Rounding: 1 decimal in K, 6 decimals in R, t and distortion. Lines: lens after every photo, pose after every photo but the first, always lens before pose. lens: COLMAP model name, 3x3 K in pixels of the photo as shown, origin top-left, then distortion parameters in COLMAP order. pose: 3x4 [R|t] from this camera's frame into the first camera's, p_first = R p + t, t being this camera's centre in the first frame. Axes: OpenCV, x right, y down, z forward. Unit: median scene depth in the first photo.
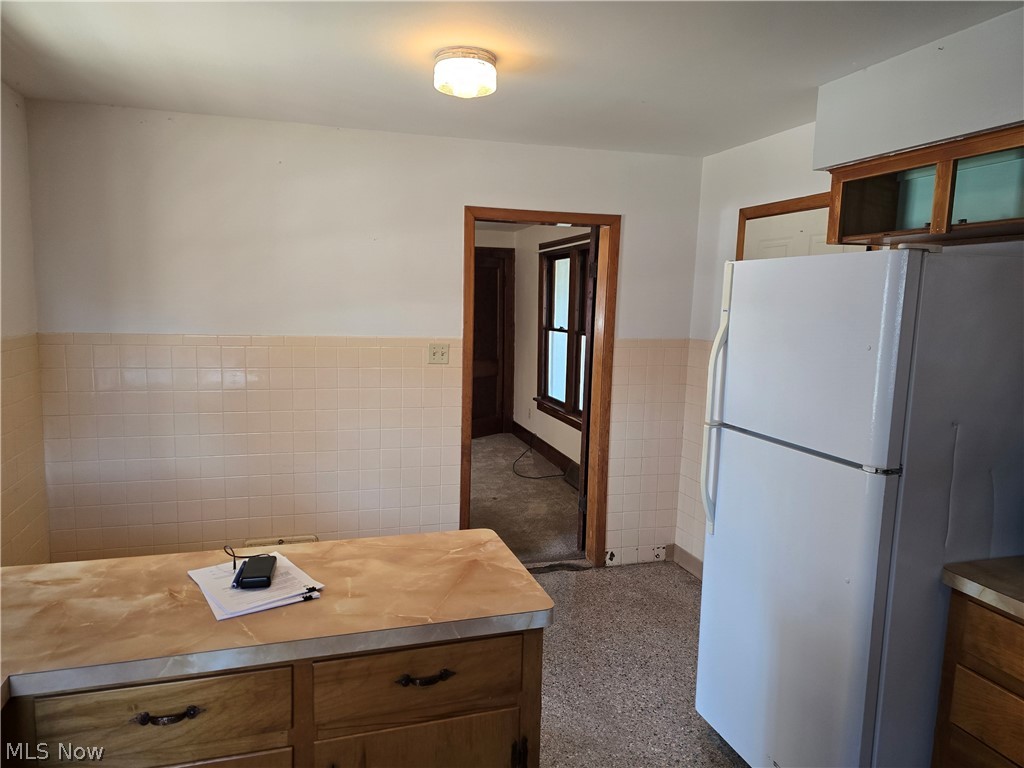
lens RADIAL K [[685.3, 0, 510.5], [0, 685.3, 386.9], [0, 0, 1]] dist [0.050130, -0.042004]
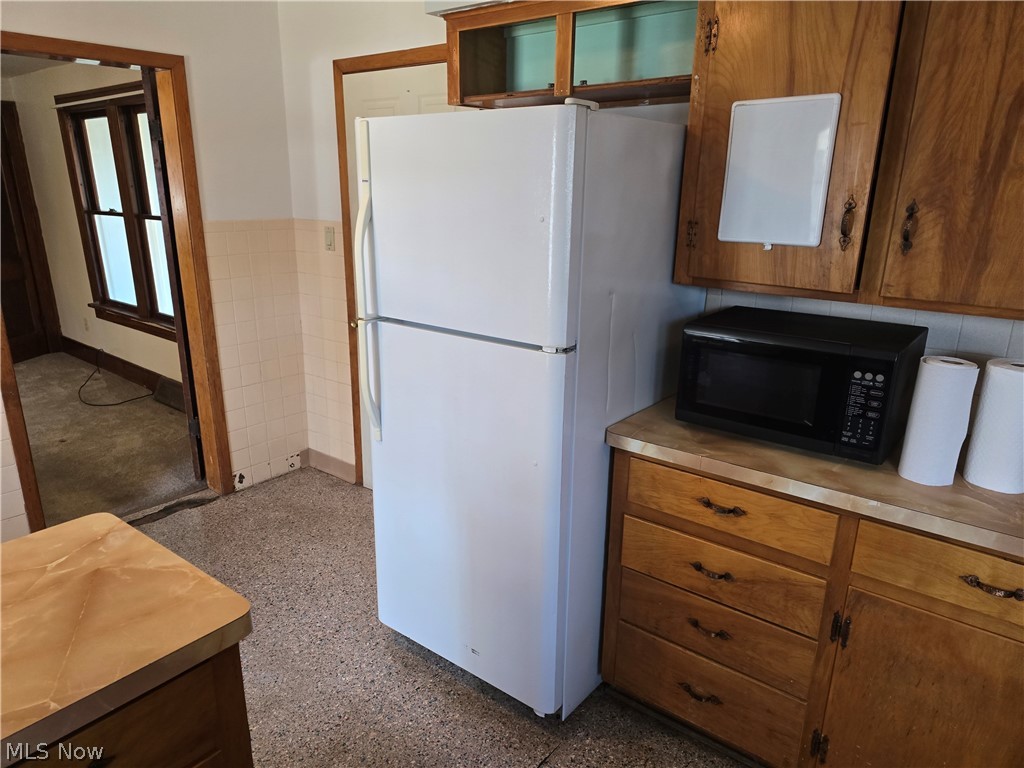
lens RADIAL K [[685.3, 0, 508.0], [0, 685.3, 396.7], [0, 0, 1]] dist [0.050130, -0.042004]
pose [[0.825910, -0.181406, 0.533821, -0.032547], [0.081337, 0.975256, 0.205575, -0.011579], [-0.557904, -0.126367, 0.820228, 0.157124]]
